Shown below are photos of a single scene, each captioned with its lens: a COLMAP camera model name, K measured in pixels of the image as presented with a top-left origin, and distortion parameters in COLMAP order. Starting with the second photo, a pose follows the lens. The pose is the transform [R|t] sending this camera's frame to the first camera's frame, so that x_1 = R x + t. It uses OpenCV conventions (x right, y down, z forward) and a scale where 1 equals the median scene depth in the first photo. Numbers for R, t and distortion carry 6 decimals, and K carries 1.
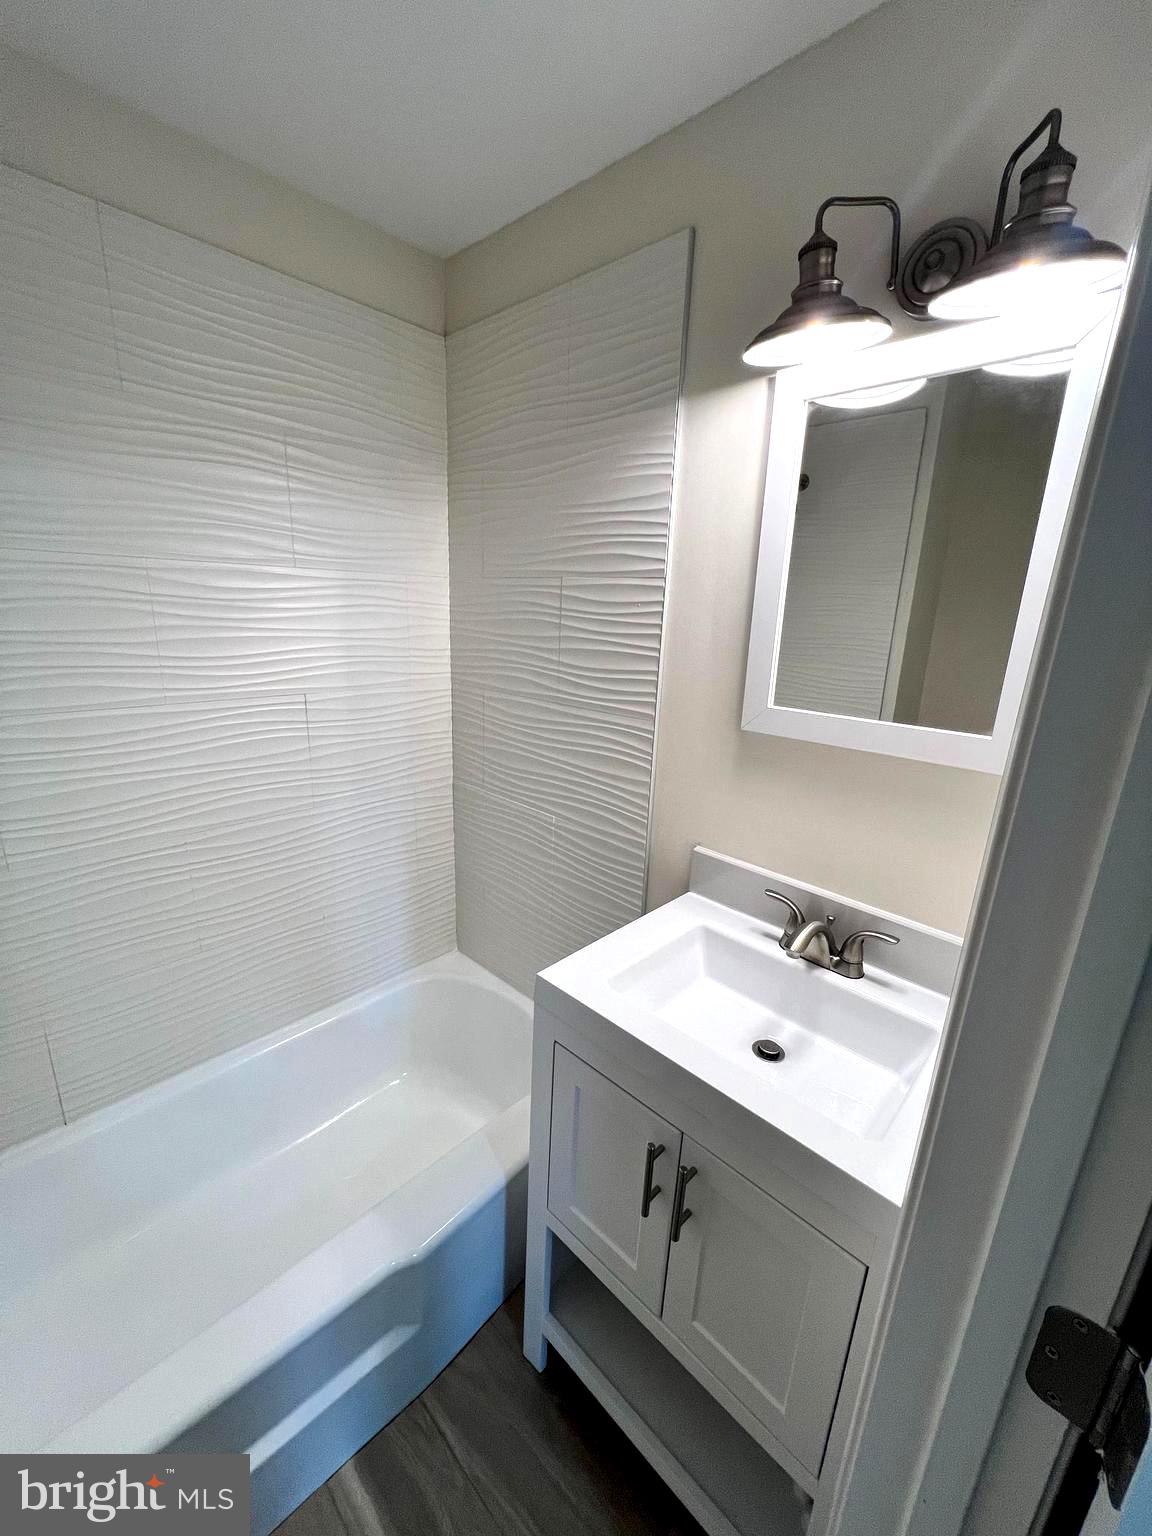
lens RADIAL K [[609.6, 0, 573.5], [0, 609.6, 769.8], [0, 0, 1]] dist [-0.002107, -0.000377]
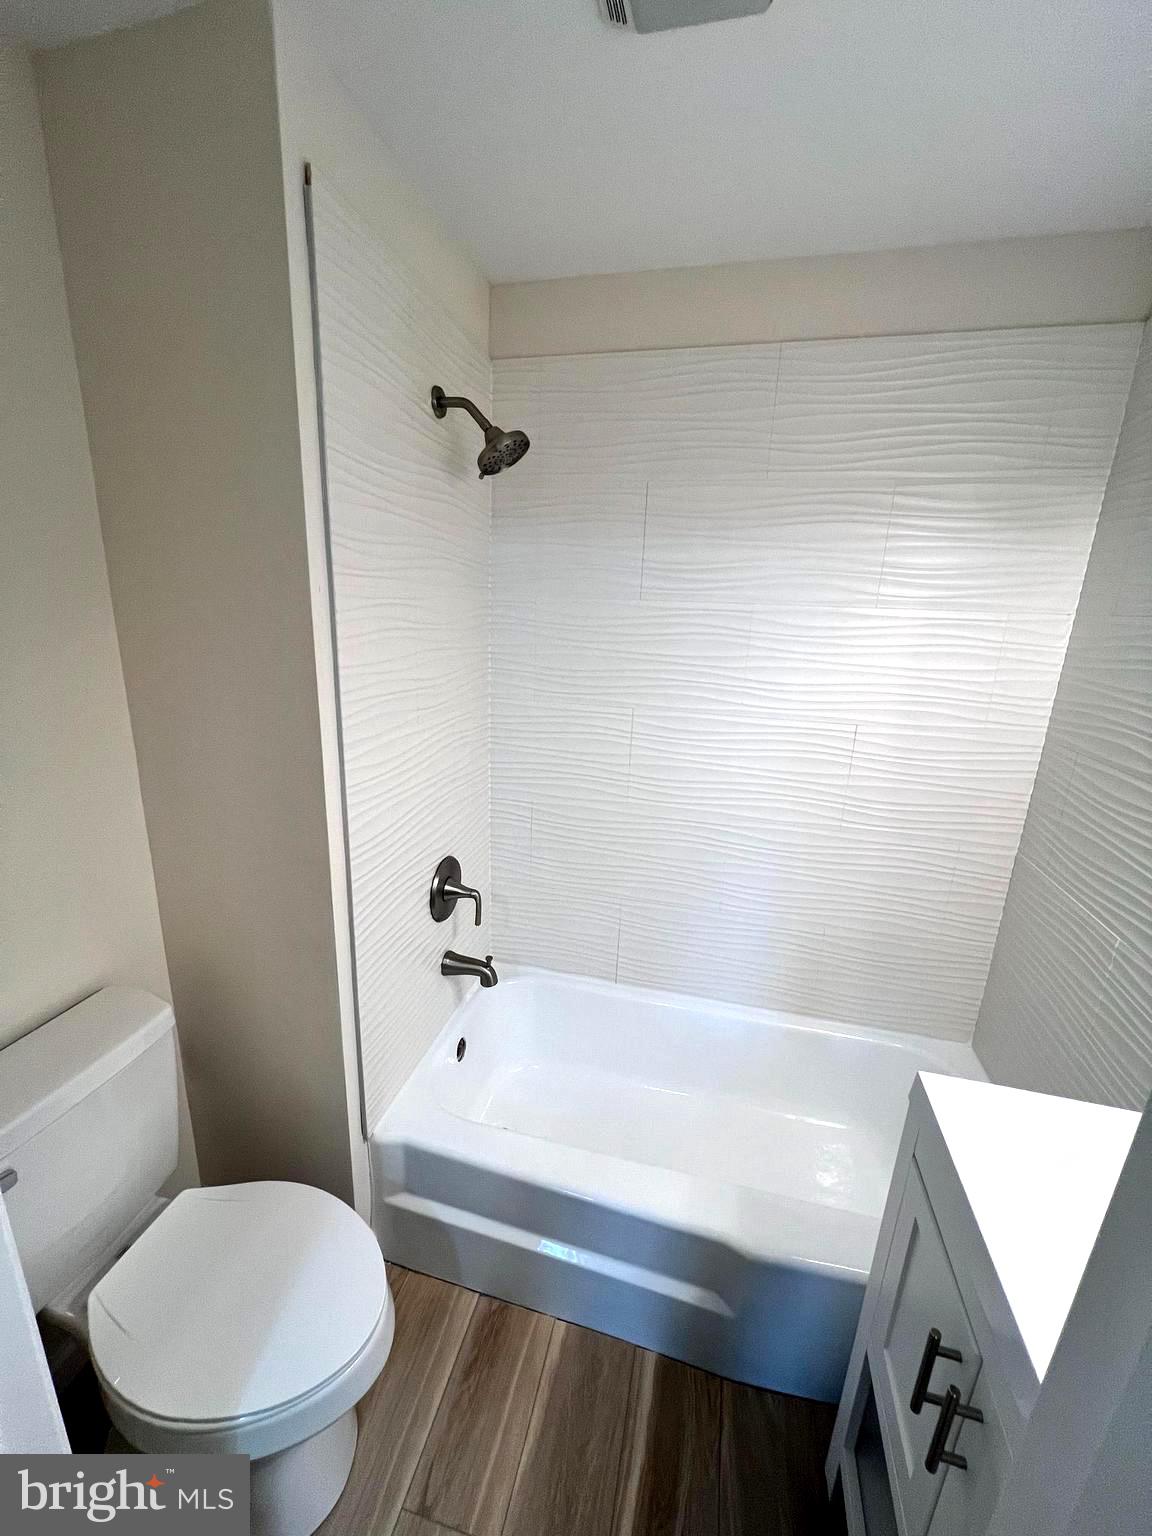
lens RADIAL K [[609.6, 0, 575.0], [0, 609.6, 769.8], [0, 0, 1]] dist [-0.002107, -0.000377]
pose [[0.499914, 0.209399, -0.840380, 0.219134], [-0.242824, 0.965301, 0.096077, -0.031398], [0.831338, 0.156034, 0.533415, 0.036004]]
